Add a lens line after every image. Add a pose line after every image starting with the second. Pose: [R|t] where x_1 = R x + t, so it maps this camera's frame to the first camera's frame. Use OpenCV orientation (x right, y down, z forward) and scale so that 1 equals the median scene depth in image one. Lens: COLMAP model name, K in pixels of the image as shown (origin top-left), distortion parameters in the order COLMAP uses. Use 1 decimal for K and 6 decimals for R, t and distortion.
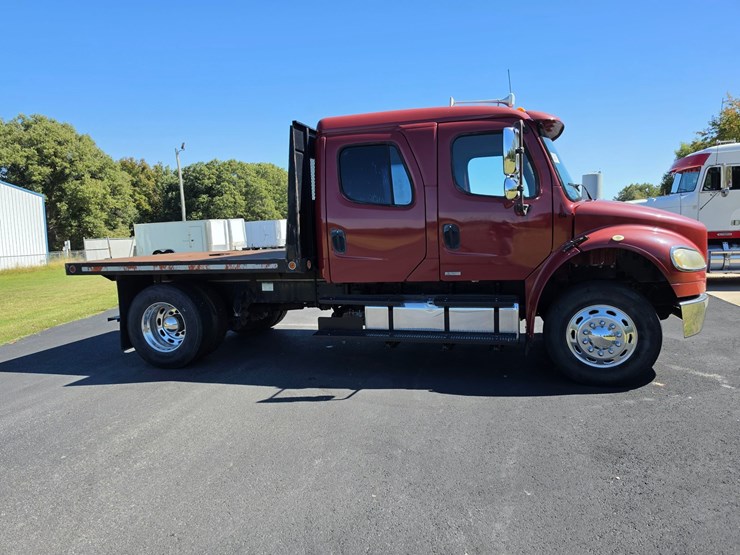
lens RADIAL K [[514.6, 0, 370.6], [0, 514.6, 279.2], [0, 0, 1]] dist [0.081803, -0.110331]
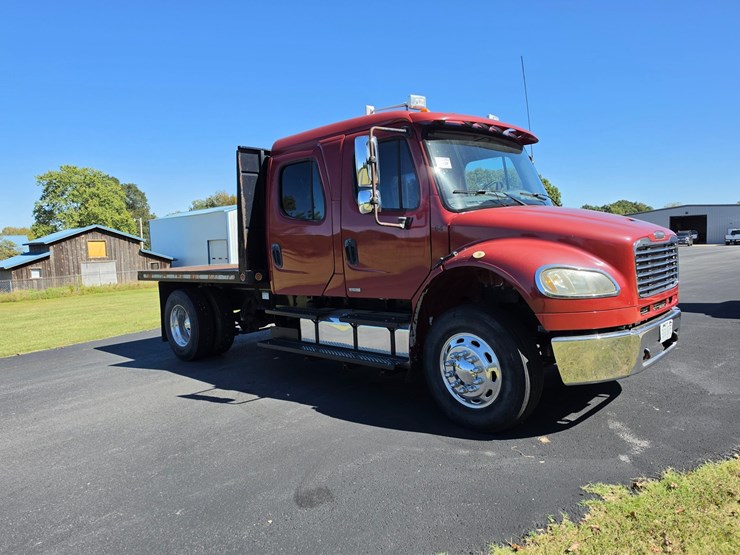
lens RADIAL K [[515.8, 0, 370.6], [0, 515.8, 288.8], [0, 0, 1]] dist [0.080388, -0.104011]
pose [[0.880721, 0.034632, -0.472368, 0.619953], [-0.032068, 0.999395, 0.013482, -0.026354], [0.472549, 0.003274, 0.881299, 0.160282]]
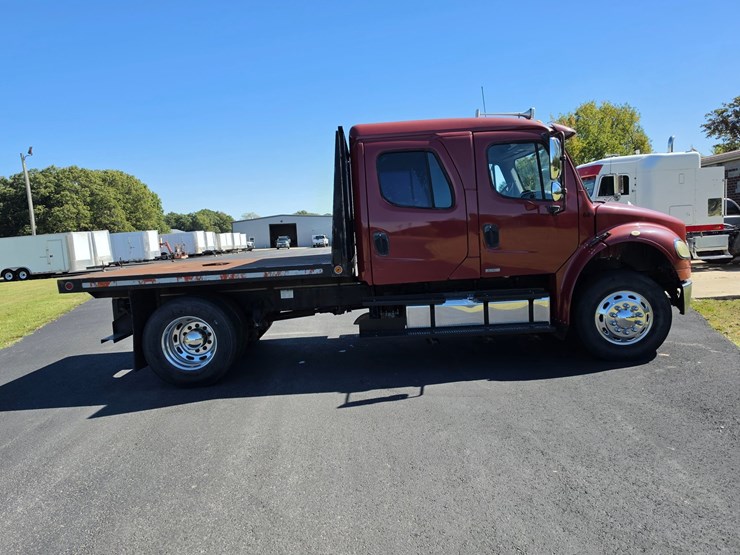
lens RADIAL K [[510.0, 0, 370.1], [0, 510.0, 277.9], [0, 0, 1]] dist [0.080226, -0.111066]
pose [[0.962403, -0.046788, 0.267567, -0.364857], [0.051731, 0.998595, -0.011450, 0.003519], [-0.266655, 0.024861, 0.963471, 0.031275]]
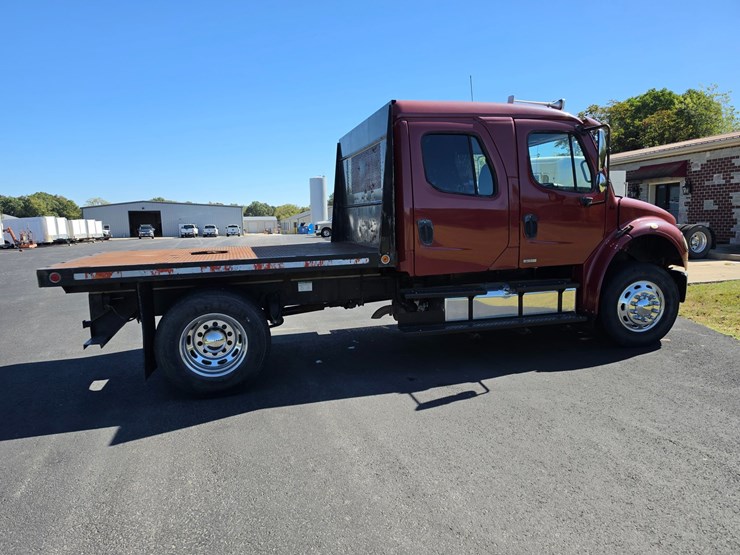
lens RADIAL K [[510.0, 0, 370.1], [0, 510.0, 277.9], [0, 0, 1]] dist [0.080226, -0.111066]
pose [[0.861211, -0.053349, 0.505439, -0.645727], [0.052382, 0.998497, 0.016137, -0.009825], [-0.505540, 0.012578, 0.862711, 0.239333]]
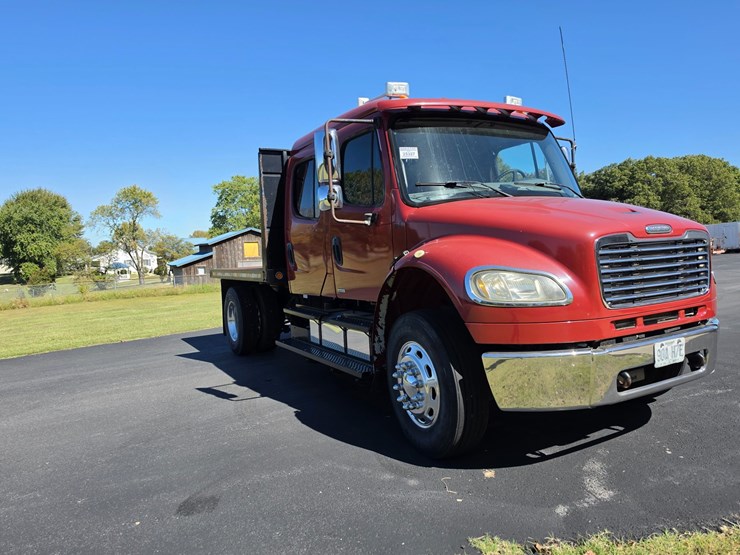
lens RADIAL K [[519.1, 0, 367.8], [0, 519.1, 275.7], [0, 0, 1]] dist [0.077576, -0.109383]
pose [[0.703635, 0.033663, -0.709763, 0.821026], [-0.047235, 0.998884, 0.000549, -0.039301], [0.708989, 0.033140, 0.704440, 0.370779]]
